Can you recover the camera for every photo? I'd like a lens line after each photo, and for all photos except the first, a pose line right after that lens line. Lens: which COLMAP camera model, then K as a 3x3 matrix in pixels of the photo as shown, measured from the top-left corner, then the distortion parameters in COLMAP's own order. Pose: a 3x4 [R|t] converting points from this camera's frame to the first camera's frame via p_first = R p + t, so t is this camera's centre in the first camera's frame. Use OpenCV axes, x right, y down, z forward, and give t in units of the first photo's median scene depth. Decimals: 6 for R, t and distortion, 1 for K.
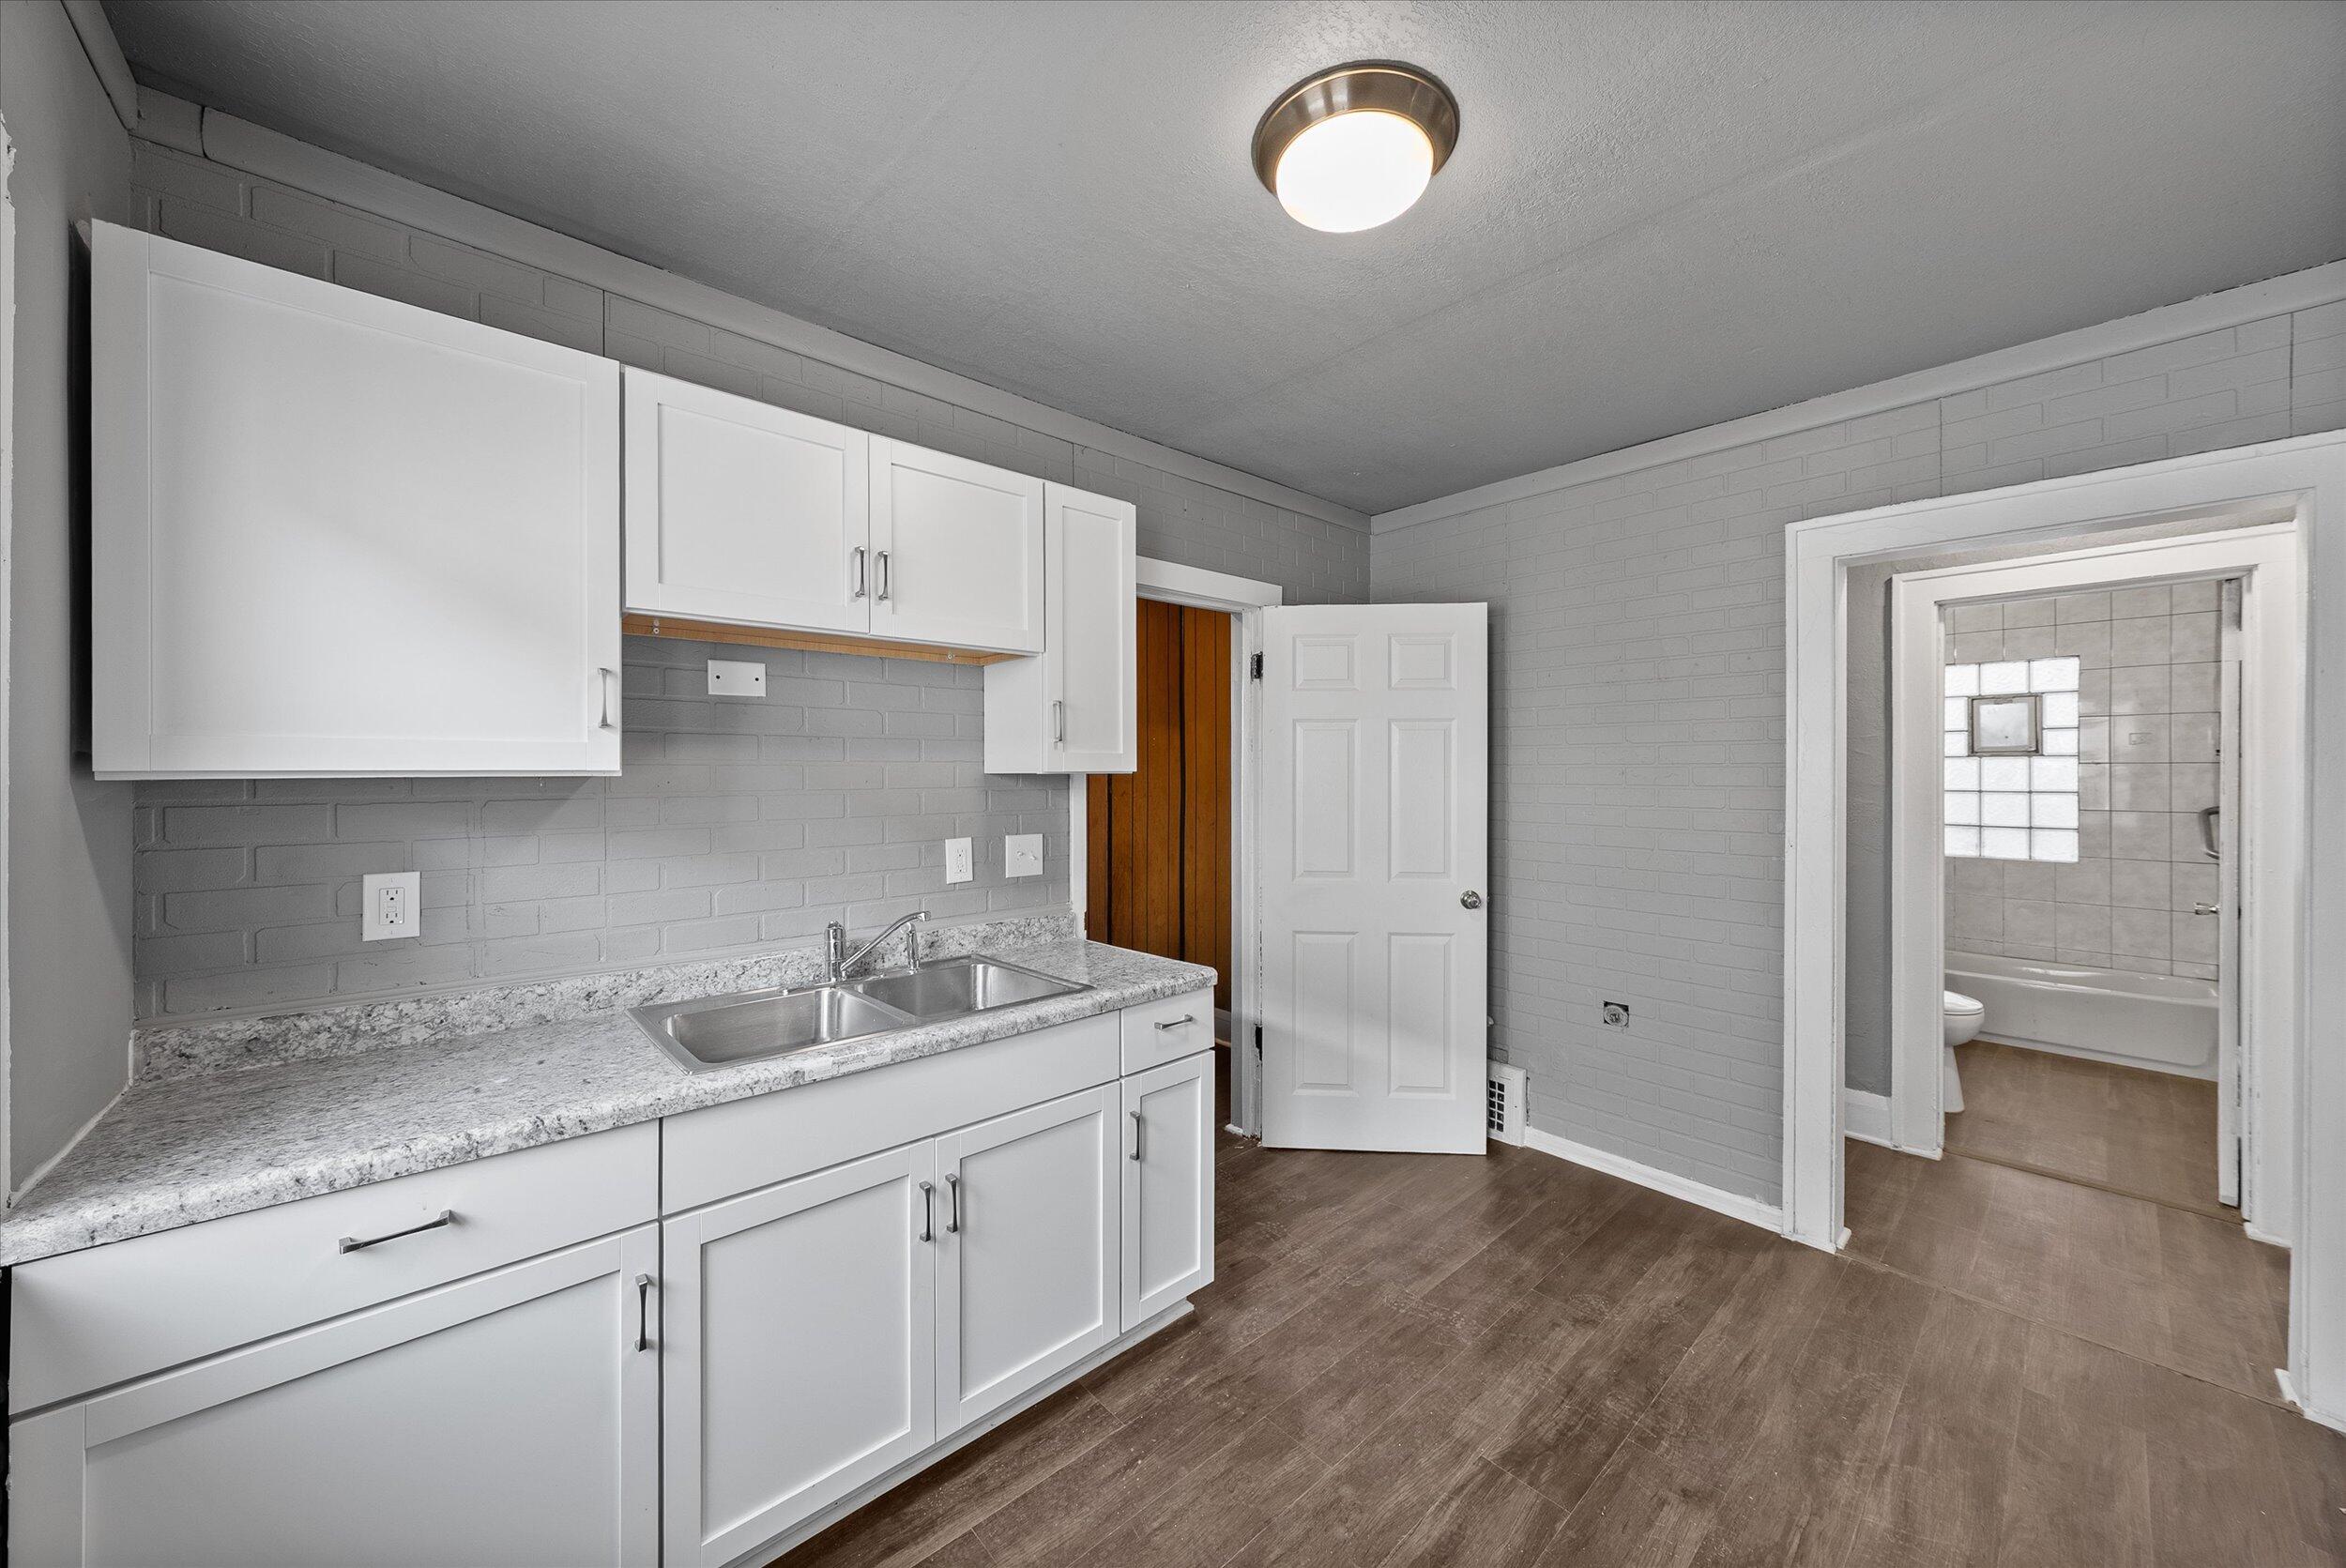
lens RADIAL K [[885.8, 0, 1156.7], [0, 885.8, 770.3], [0, 0, 1]] dist [-0.000067, -0.000023]
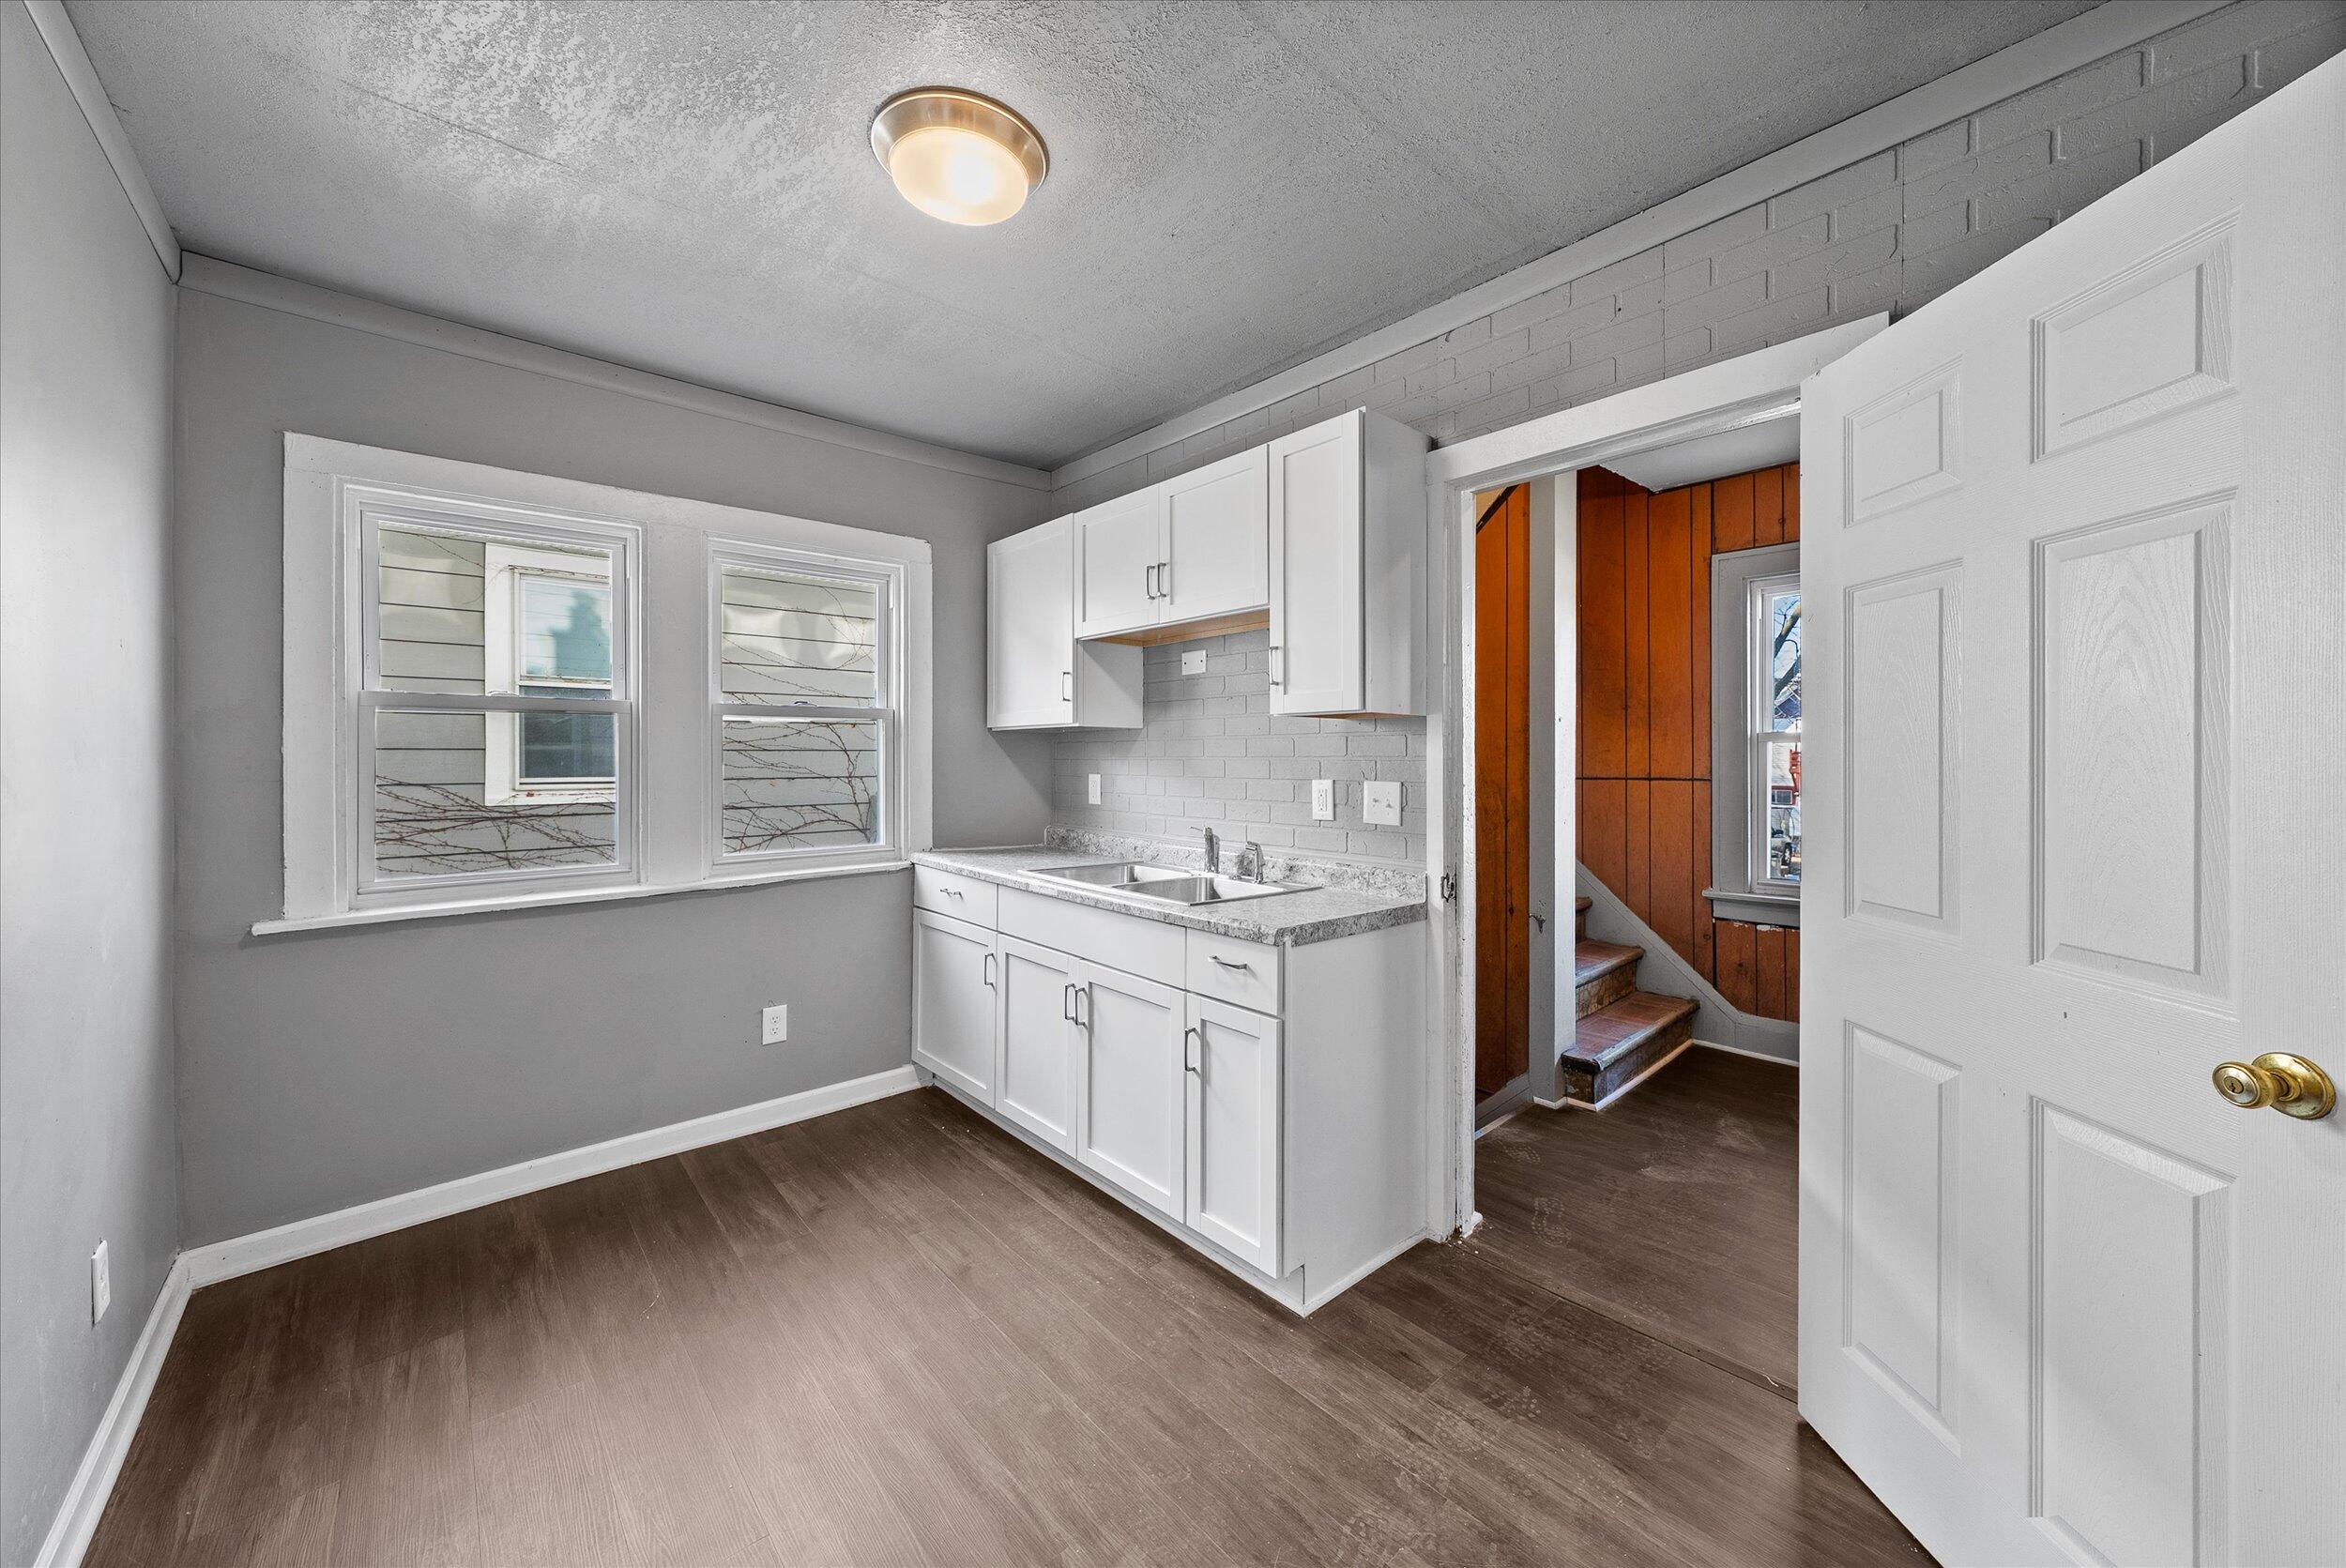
lens RADIAL K [[885.8, 0, 1156.7], [0, 885.8, 770.3], [0, 0, 1]] dist [-0.000067, -0.000023]
pose [[-0.054291, 0.012145, -0.998451, 1.051761], [-0.004824, 0.999911, 0.012425, 0.063203], [0.998514, 0.005491, -0.054227, 1.026374]]
